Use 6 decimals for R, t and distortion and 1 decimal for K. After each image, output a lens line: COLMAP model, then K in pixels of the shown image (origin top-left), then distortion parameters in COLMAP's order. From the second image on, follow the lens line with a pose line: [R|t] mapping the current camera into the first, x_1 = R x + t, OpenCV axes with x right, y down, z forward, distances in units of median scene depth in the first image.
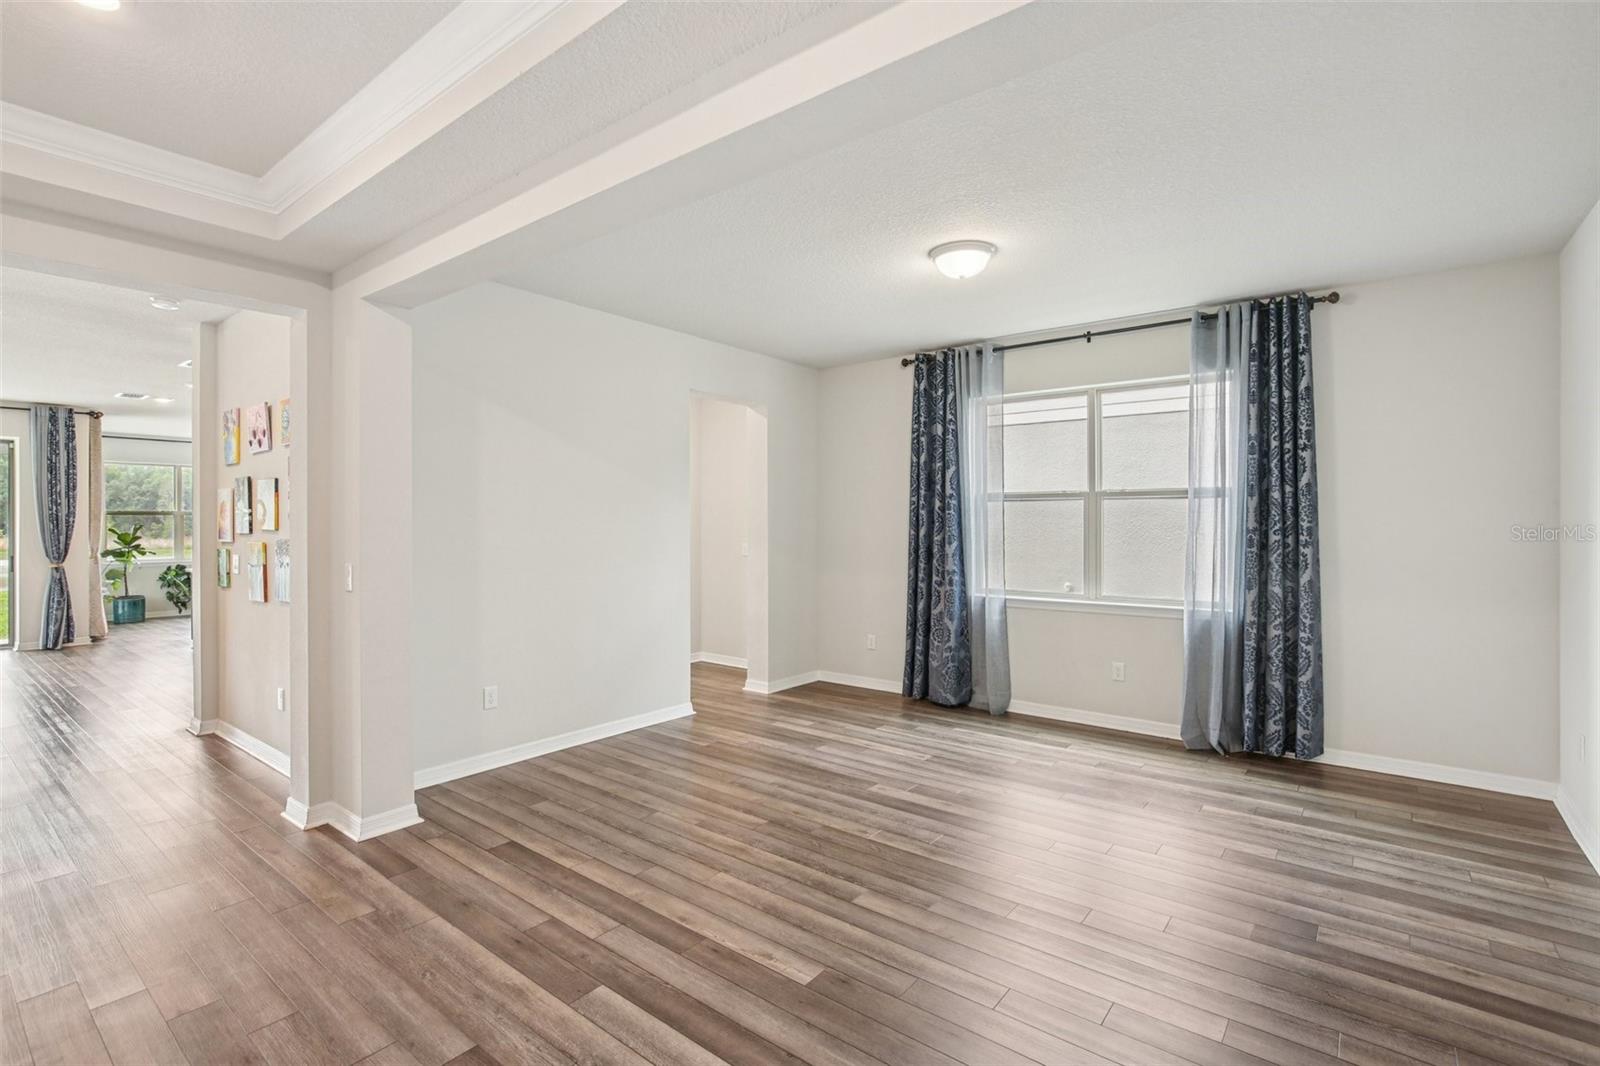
lens RADIAL K [[740.6, 0, 806.1], [0, 740.6, 526.6], [0, 0, 1]] dist [-0.007599, 0.000015]
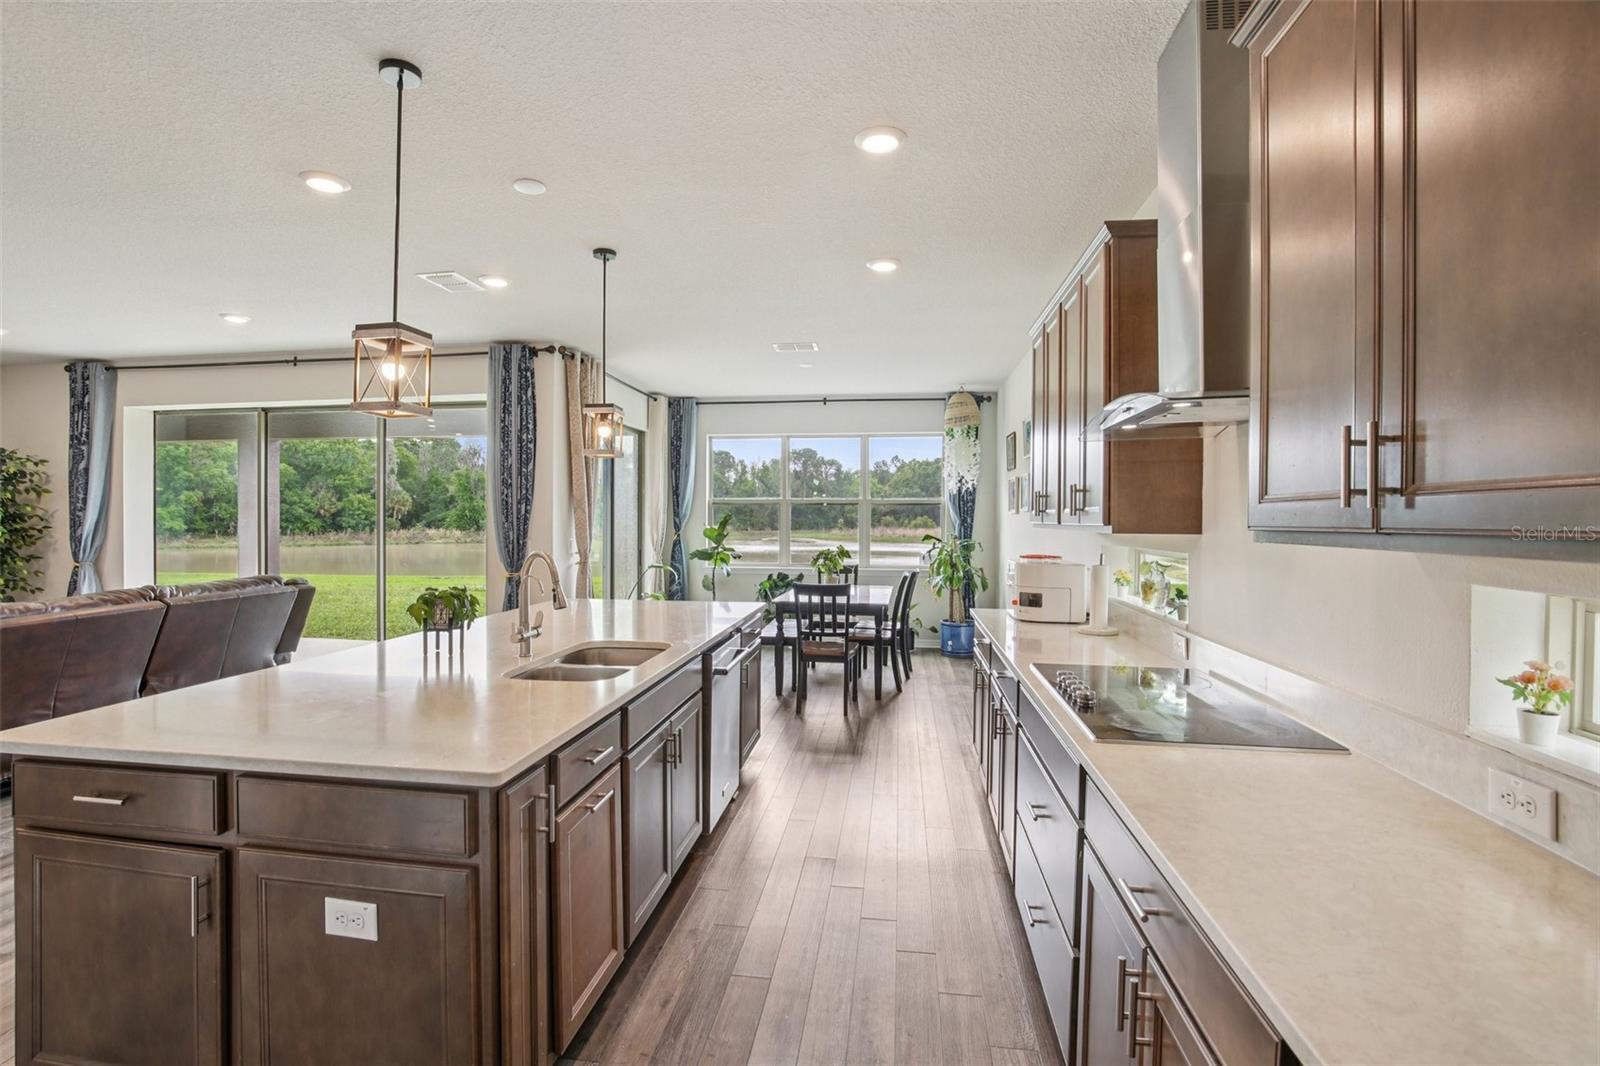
lens RADIAL K [[748.1, 0, 786.4], [0, 748.1, 523.7], [0, 0, 1]] dist [-0.020058, 0.000274]
pose [[0.489351, 0.008761, -0.872043, -0.534661], [-0.005462, 0.999961, 0.006981, -0.003035], [0.872070, 0.001347, 0.489380, 1.650922]]
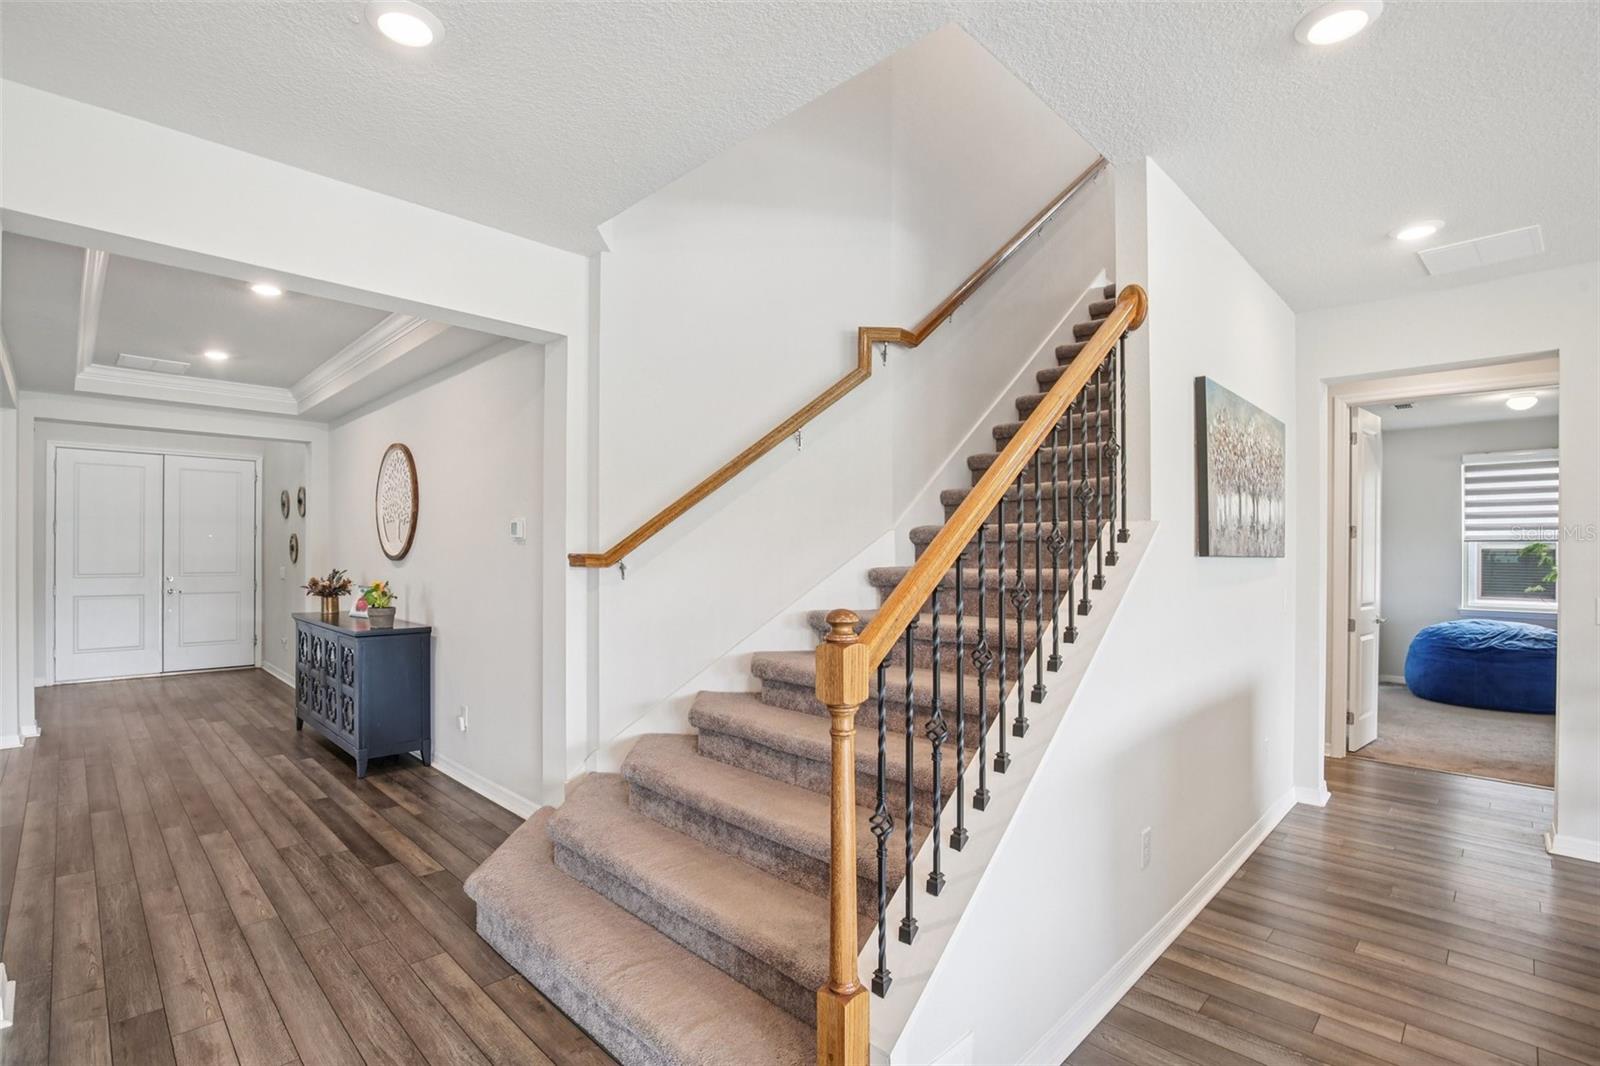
lens RADIAL K [[733.5, 0, 785.9], [0, 733.5, 557.6], [0, 0, 1]] dist [-0.001819, -0.010950]
pose [[-0.991726, -0.006850, 0.128191, -1.128860], [-0.004974, 0.999876, 0.014946, -0.002561], [-0.128277, 0.014184, -0.991637, 1.192802]]
